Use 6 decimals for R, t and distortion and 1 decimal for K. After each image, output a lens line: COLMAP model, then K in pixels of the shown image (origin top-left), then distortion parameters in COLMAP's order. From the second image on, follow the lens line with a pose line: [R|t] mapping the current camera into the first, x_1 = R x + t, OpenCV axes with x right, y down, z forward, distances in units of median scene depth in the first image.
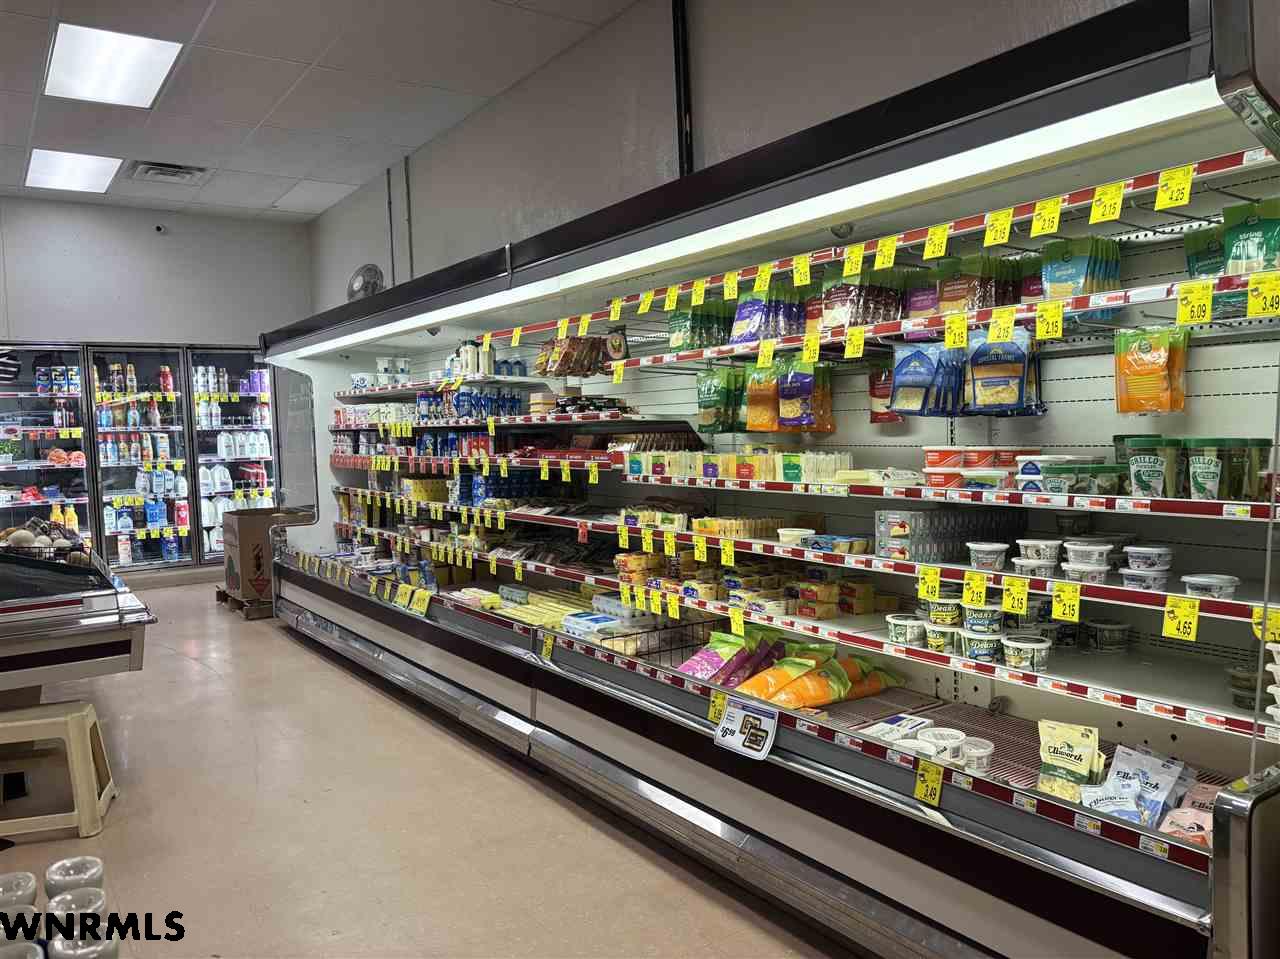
lens RADIAL K [[981.8, 0, 642.9], [0, 981.8, 481.6], [0, 0, 1]] dist [0.033204, -0.012844]
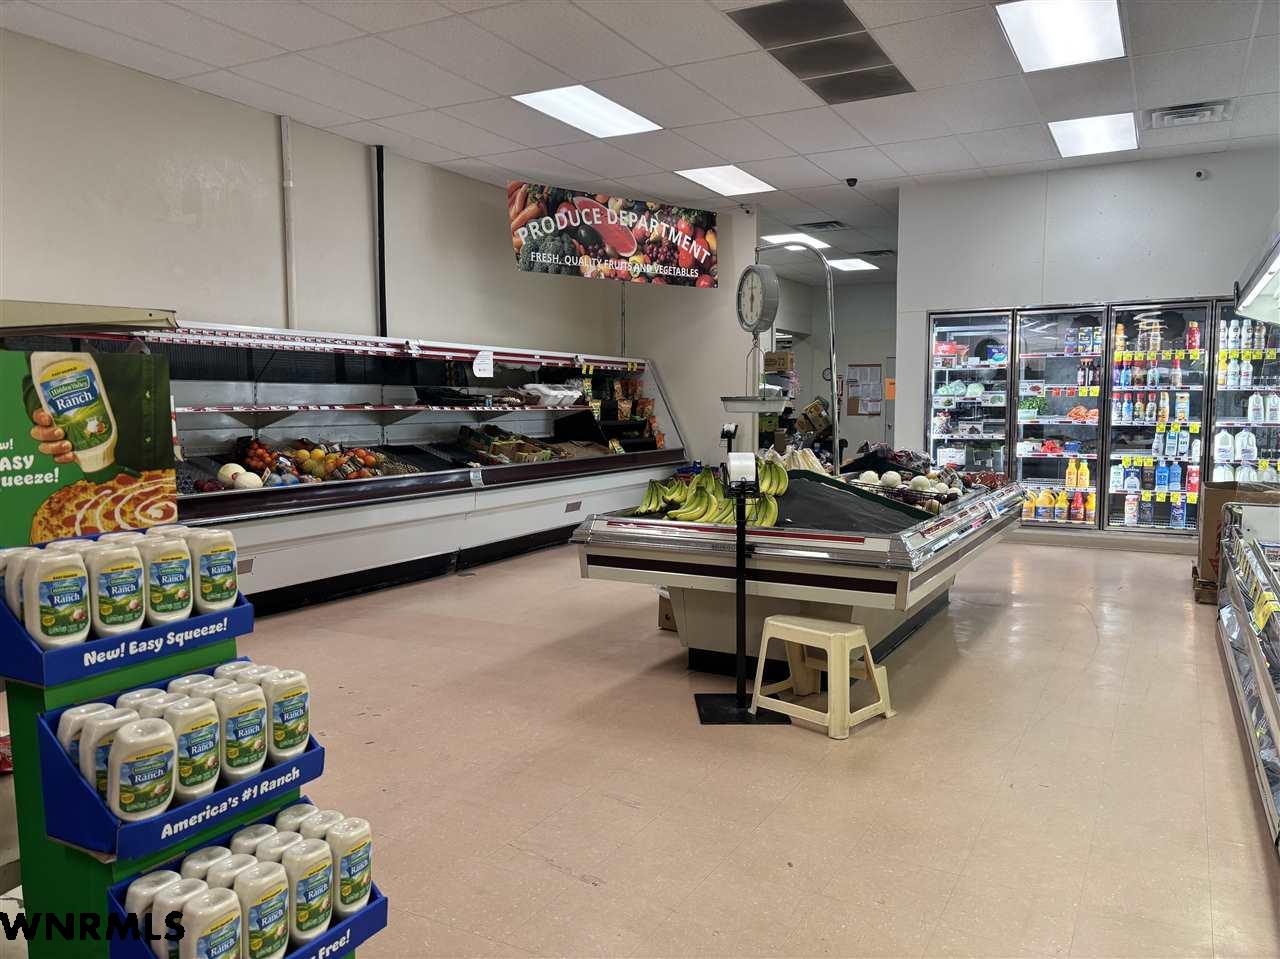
lens RADIAL K [[981.8, 0, 634.8], [0, 981.8, 485.1], [0, 0, 1]] dist [0.033204, -0.012844]
pose [[0.444642, 0.107944, -0.889181, 0.139327], [-0.063759, 0.994008, 0.088786, -0.012283], [0.893436, 0.017215, 0.448860, 0.105271]]
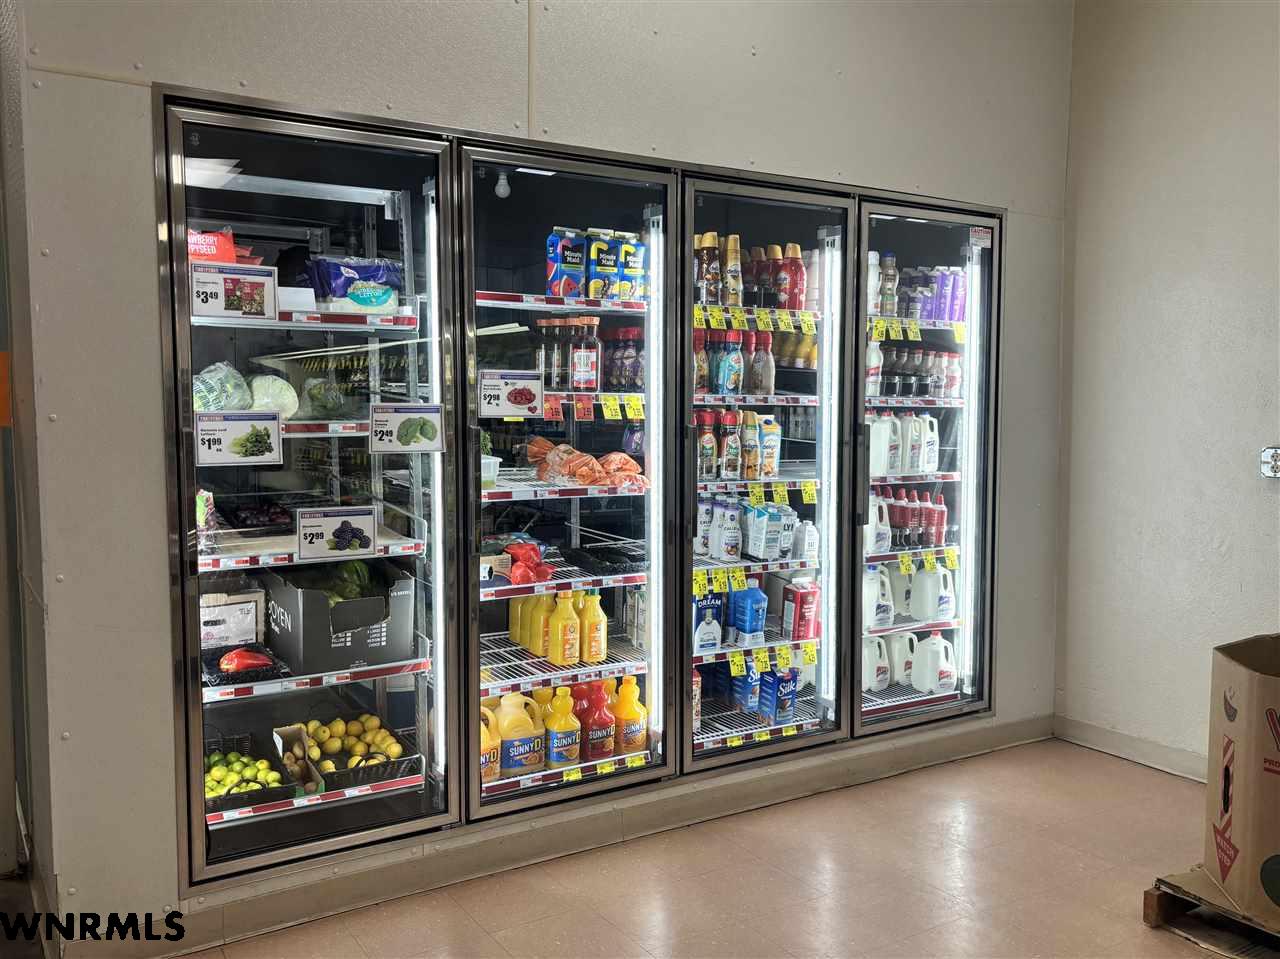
lens RADIAL K [[1071.9, 0, 634.5], [0, 1071.9, 484.0], [0, 0, 1]] dist [0.041962, -0.005549]
pose [[0.998171, 0.035212, -0.049138, -0.531412], [-0.034495, 0.999287, 0.015372, -0.024503], [0.049644, -0.013649, 0.998674, 0.566592]]
